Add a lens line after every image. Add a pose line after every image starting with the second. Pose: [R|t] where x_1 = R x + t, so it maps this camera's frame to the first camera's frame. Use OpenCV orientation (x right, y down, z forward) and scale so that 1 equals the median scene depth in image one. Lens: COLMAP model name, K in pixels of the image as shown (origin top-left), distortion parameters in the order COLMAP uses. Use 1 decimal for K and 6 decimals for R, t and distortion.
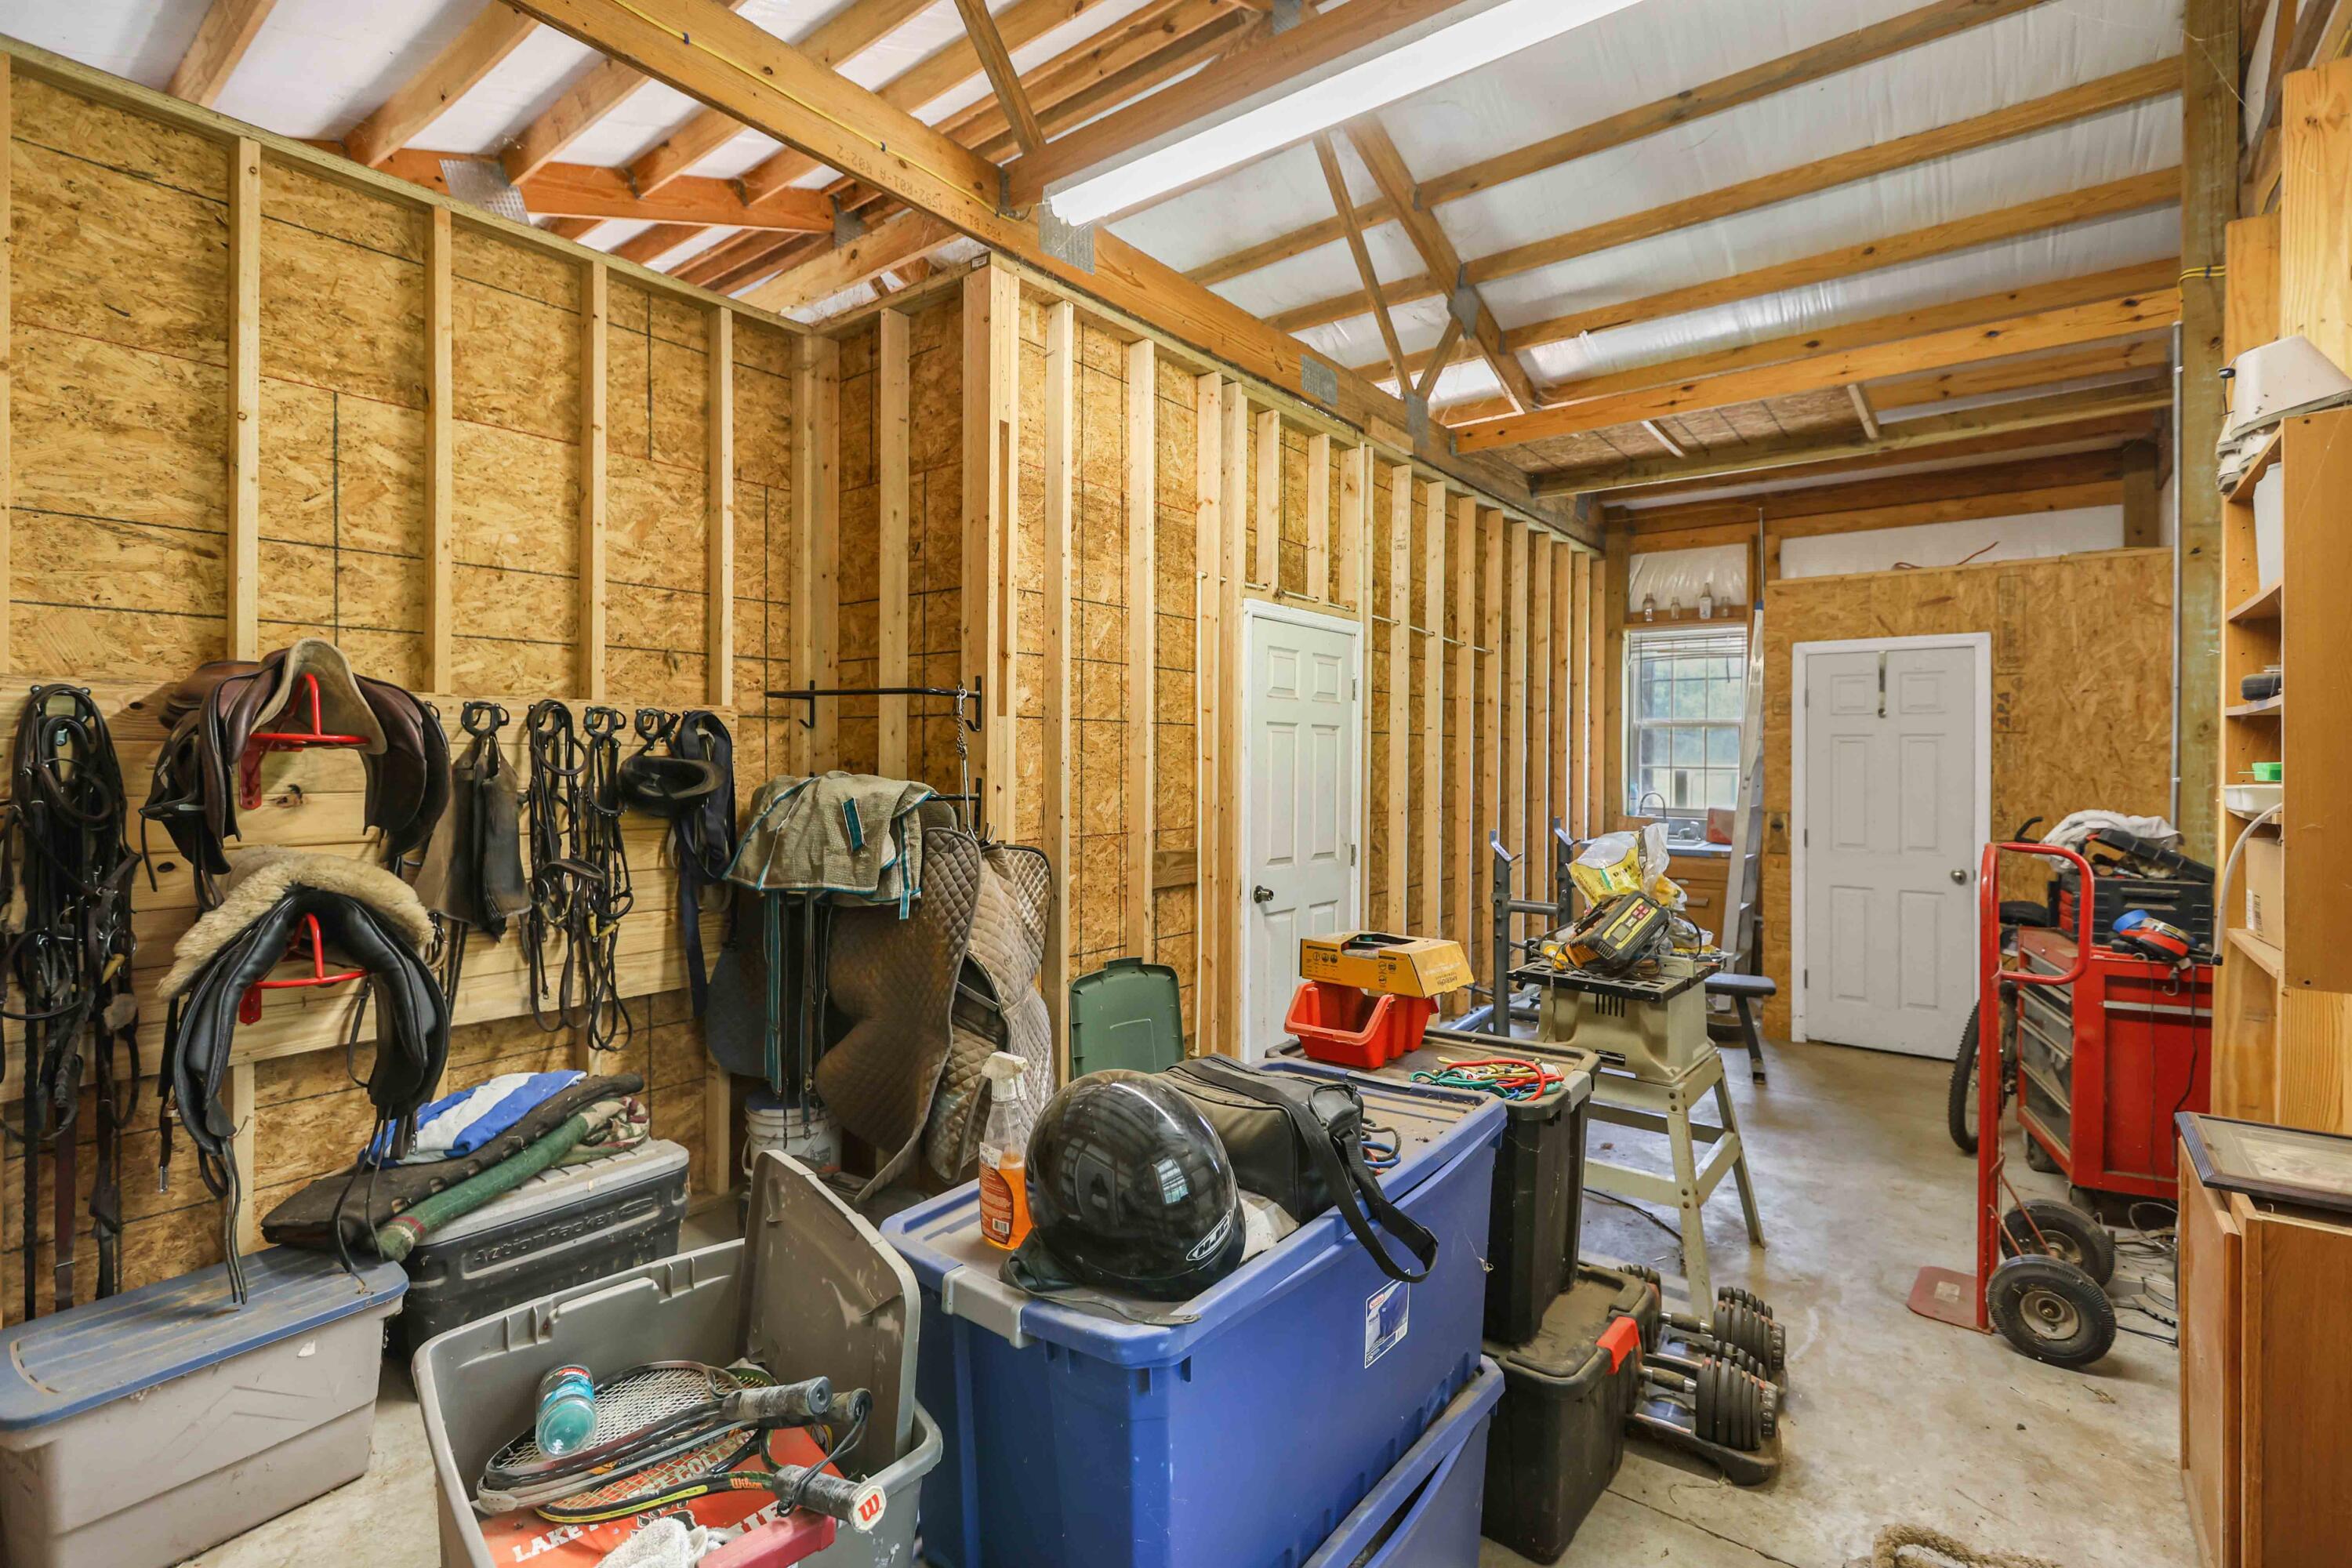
lens RADIAL K [[1066.6, 0, 1191.0], [0, 1066.6, 765.9], [0, 0, 1]] dist [0.003371, 0.002318]
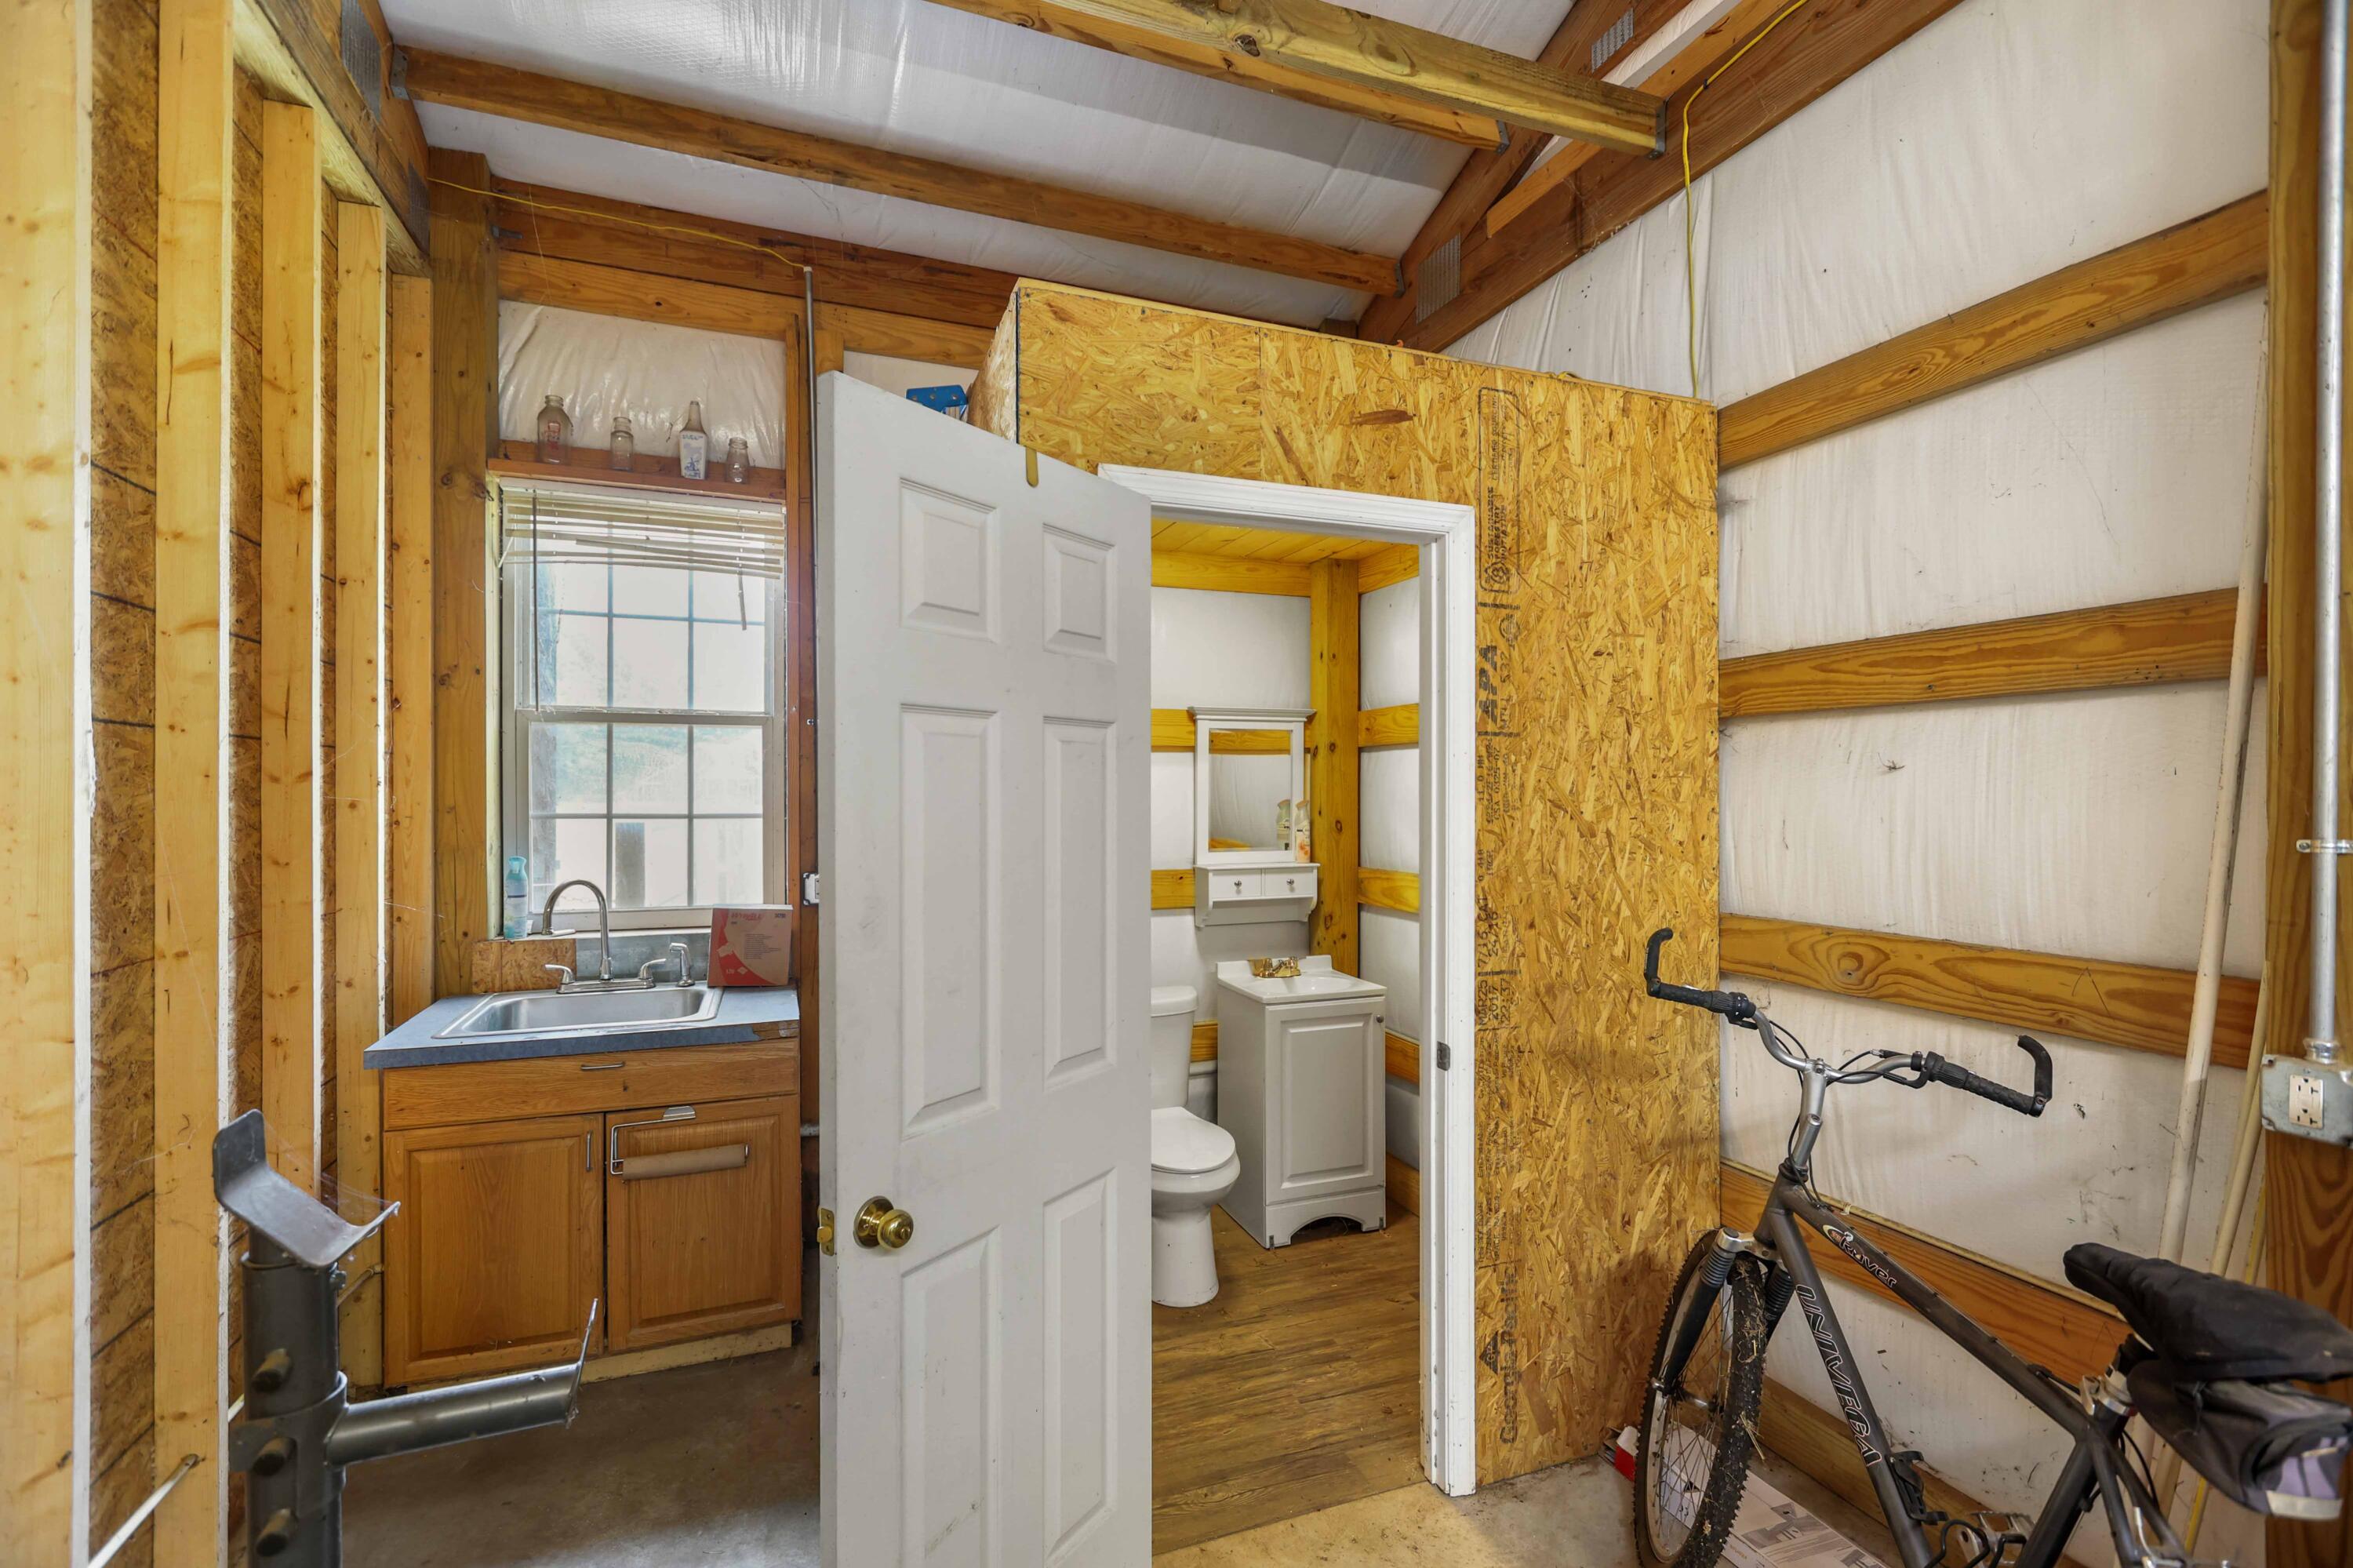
lens RADIAL K [[1067.1, 0, 1197.0], [0, 1067.1, 791.1], [0, 0, 1]] dist [0.003371, 0.002318]
pose [[0.518898, -0.002936, 0.854831, 0.204197], [0.010781, 0.999937, -0.003110, -0.004683], [-0.854768, 0.010830, 0.518897, 0.575168]]
